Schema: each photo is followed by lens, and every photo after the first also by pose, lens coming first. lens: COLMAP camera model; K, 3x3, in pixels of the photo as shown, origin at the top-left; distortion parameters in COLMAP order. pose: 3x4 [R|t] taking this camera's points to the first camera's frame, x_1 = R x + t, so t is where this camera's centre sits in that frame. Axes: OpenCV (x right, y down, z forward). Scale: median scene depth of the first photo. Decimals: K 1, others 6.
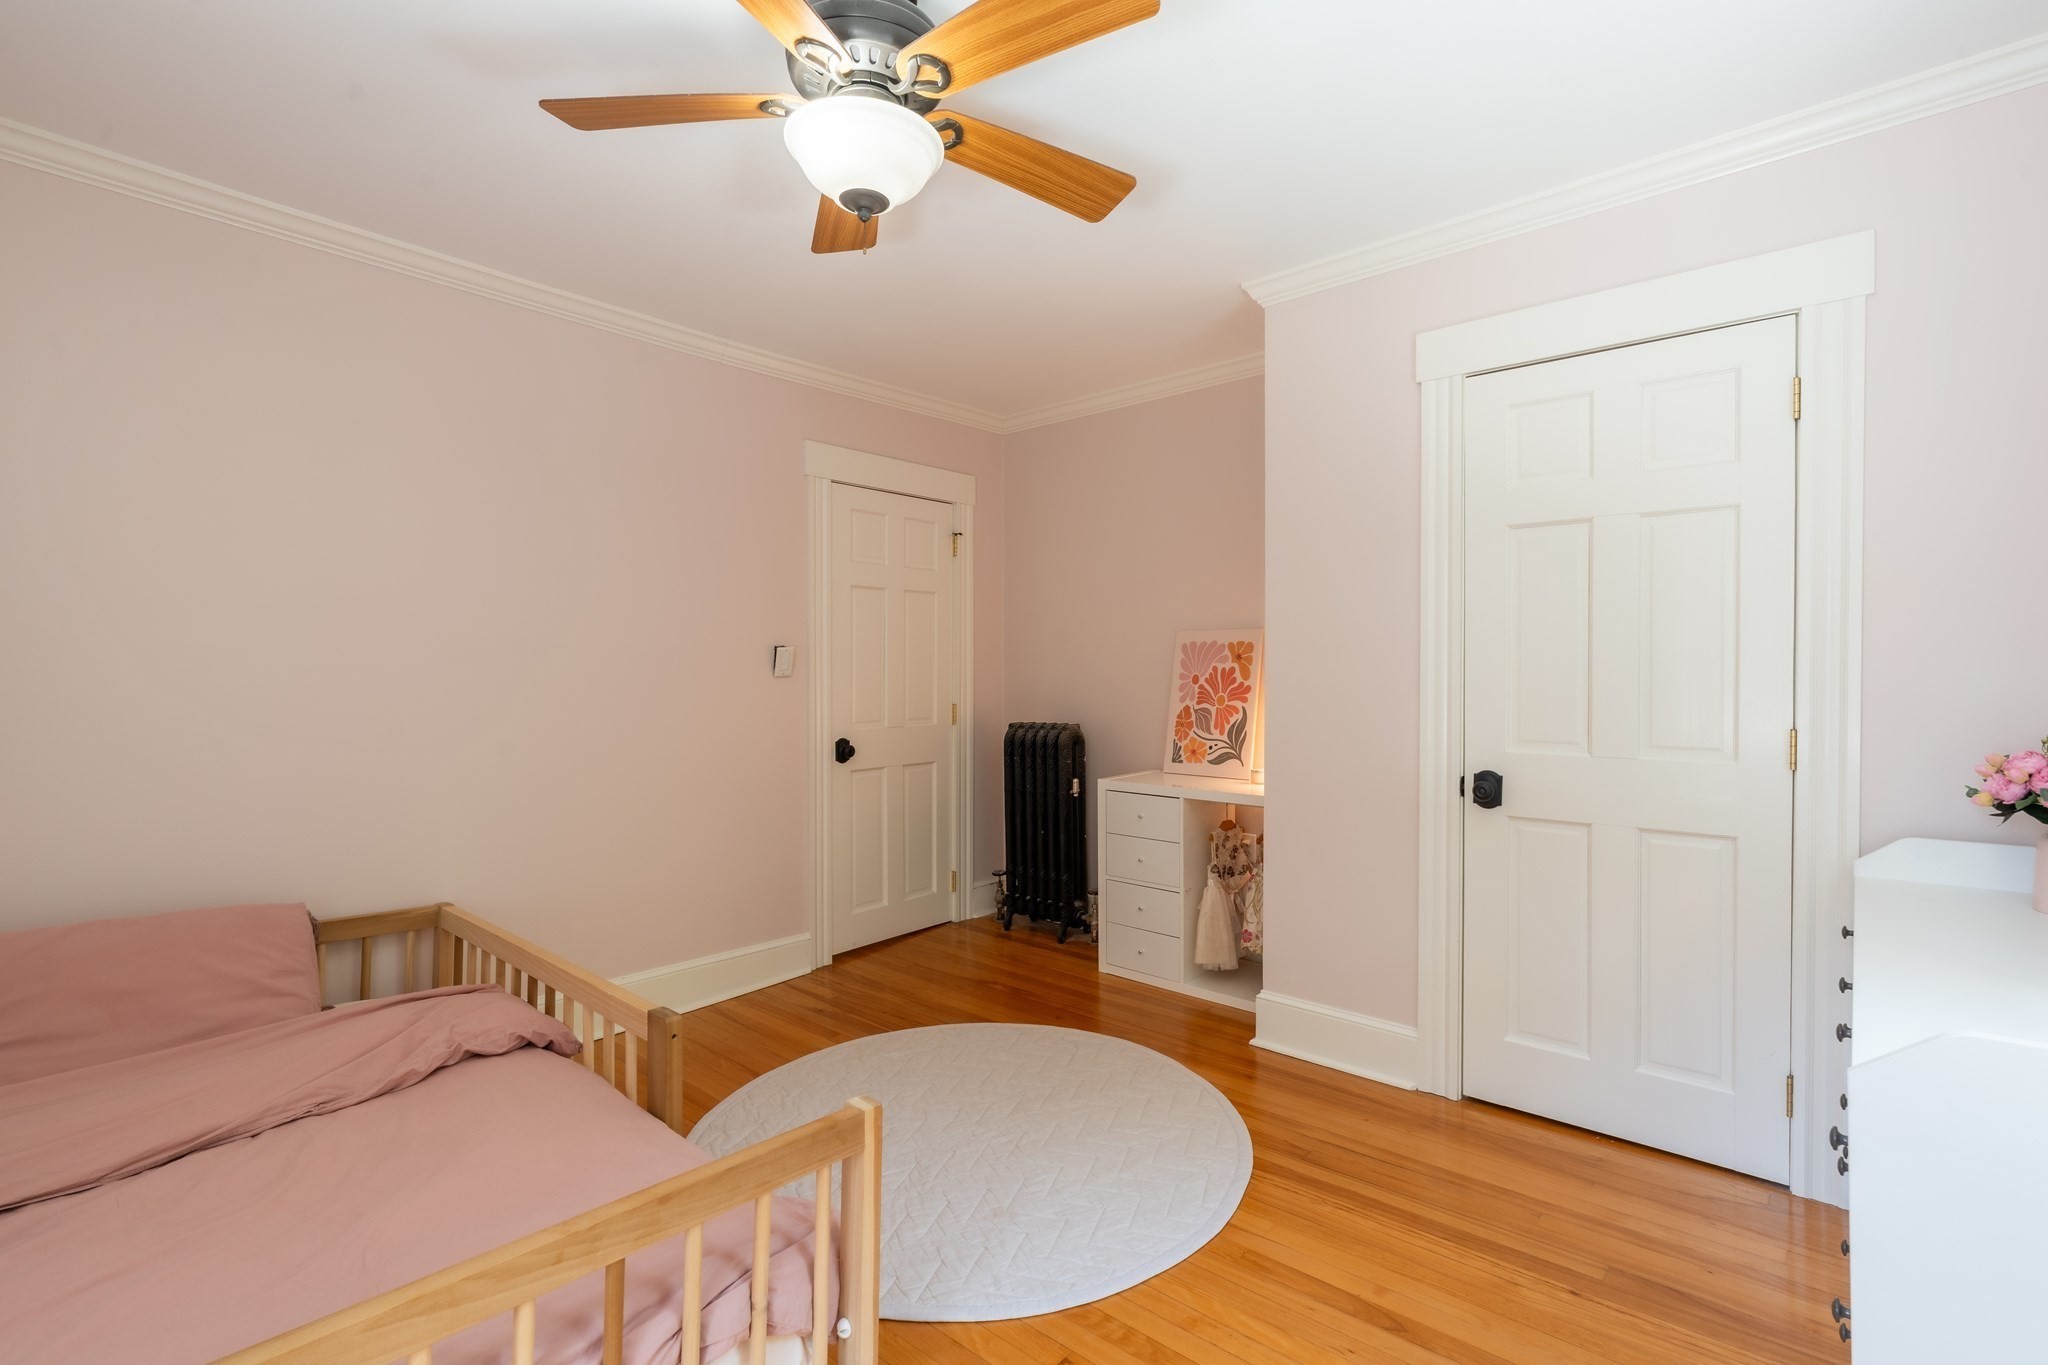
lens RADIAL K [[964.4, 0, 1024.0], [0, 964.4, 682.5], [0, 0, 1]] dist [-0.000200, 0.000884]
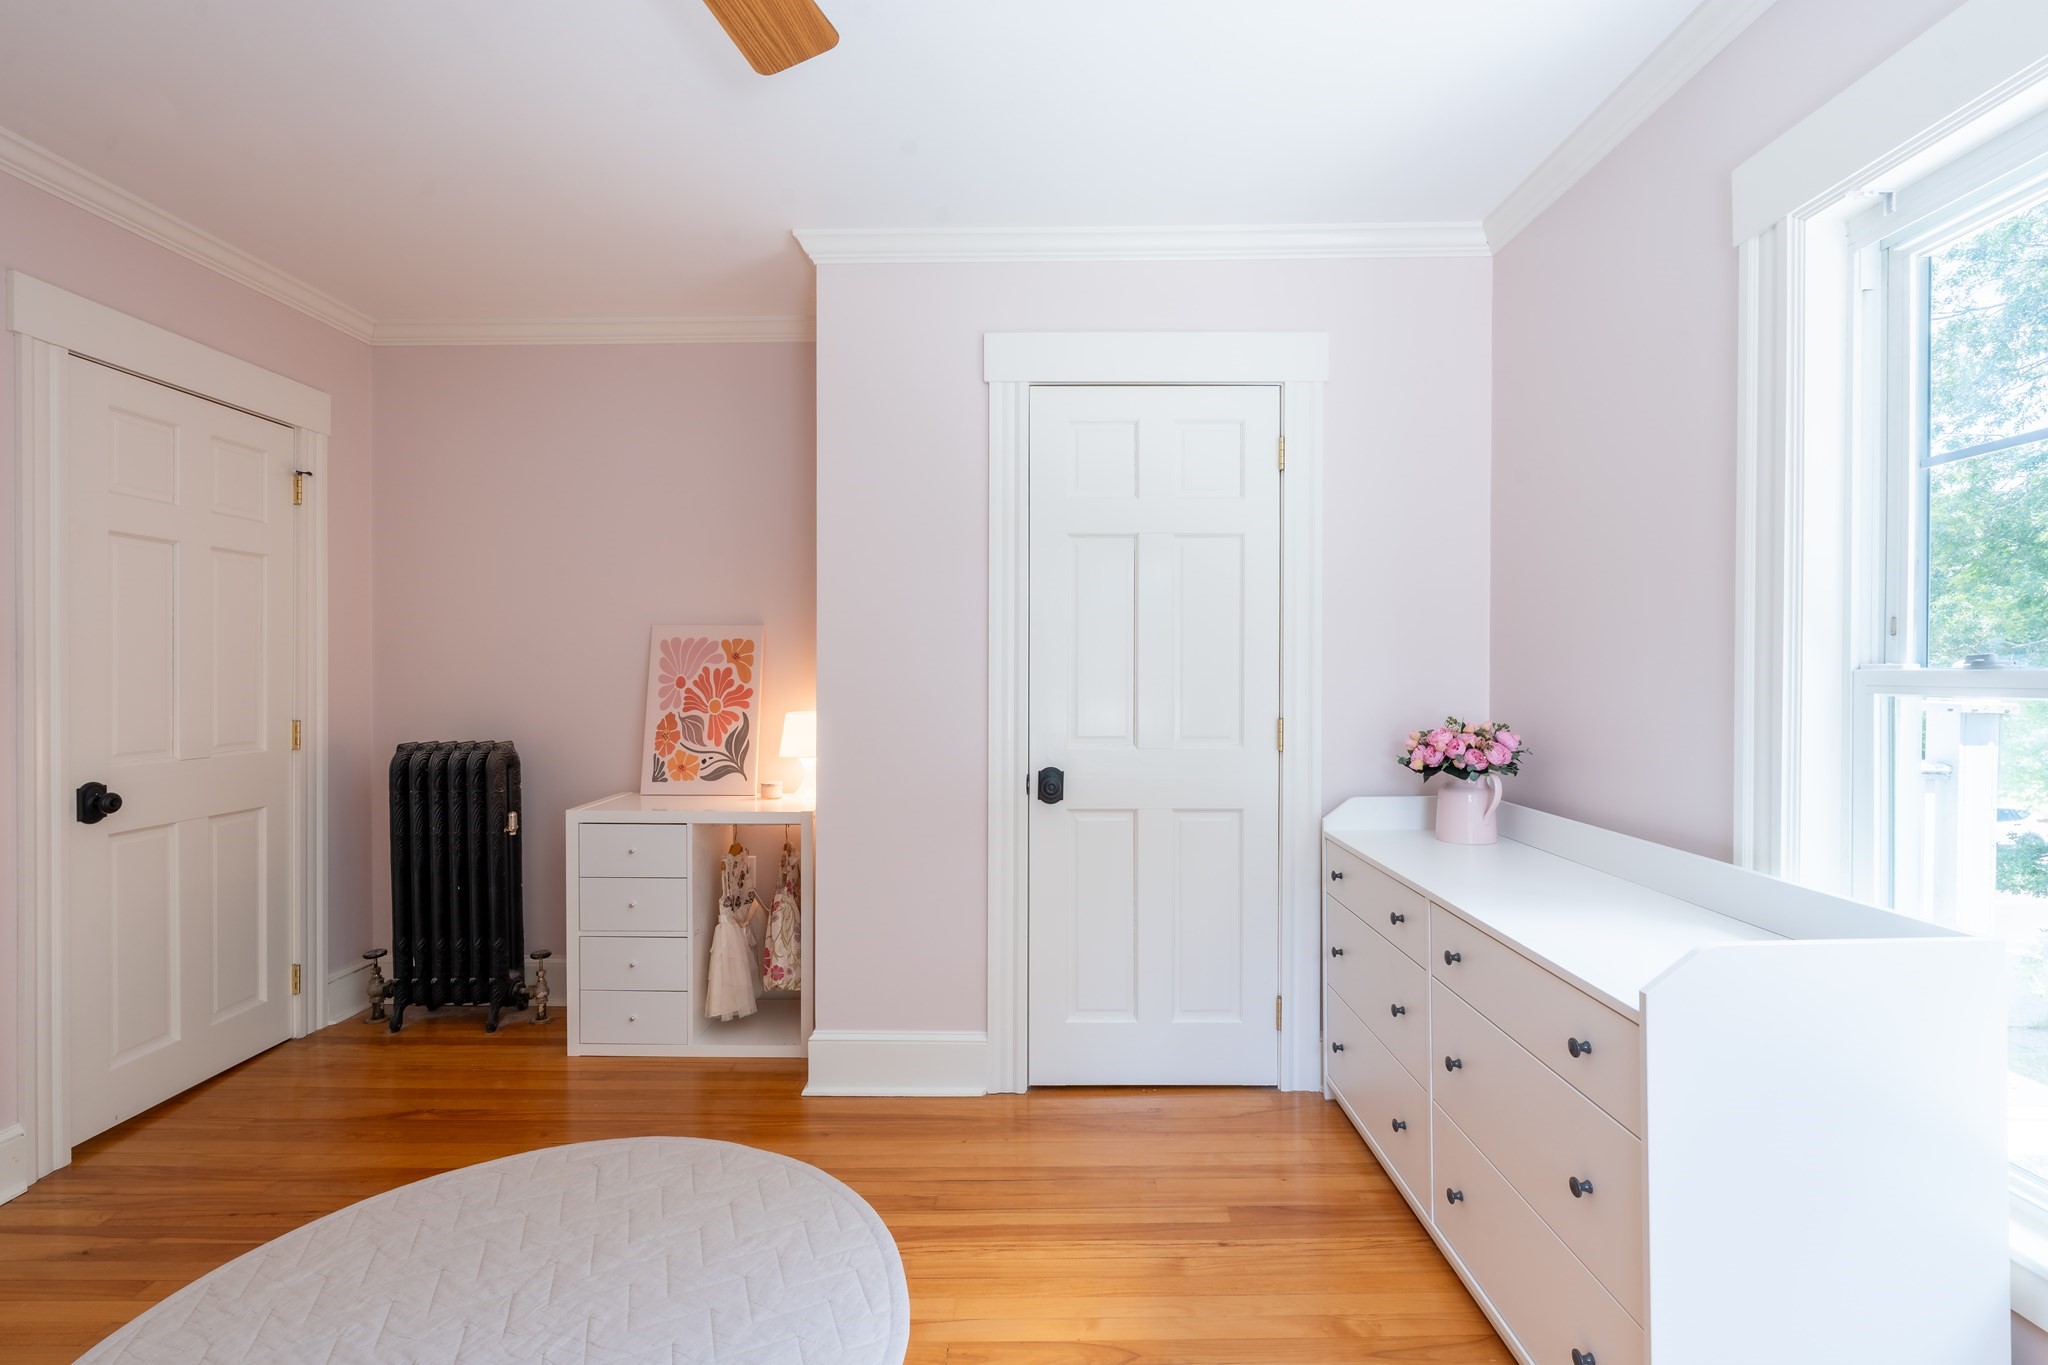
lens RADIAL K [[943.5, 0, 1024.0], [0, 943.5, 682.5], [0, 0, 1]] dist [0.000691, 0.000375]
pose [[0.748093, -0.004554, 0.663578, -0.151446], [0.008068, 0.999965, -0.002233, 0.001338], [-0.663544, 0.007025, 0.748104, 0.179542]]
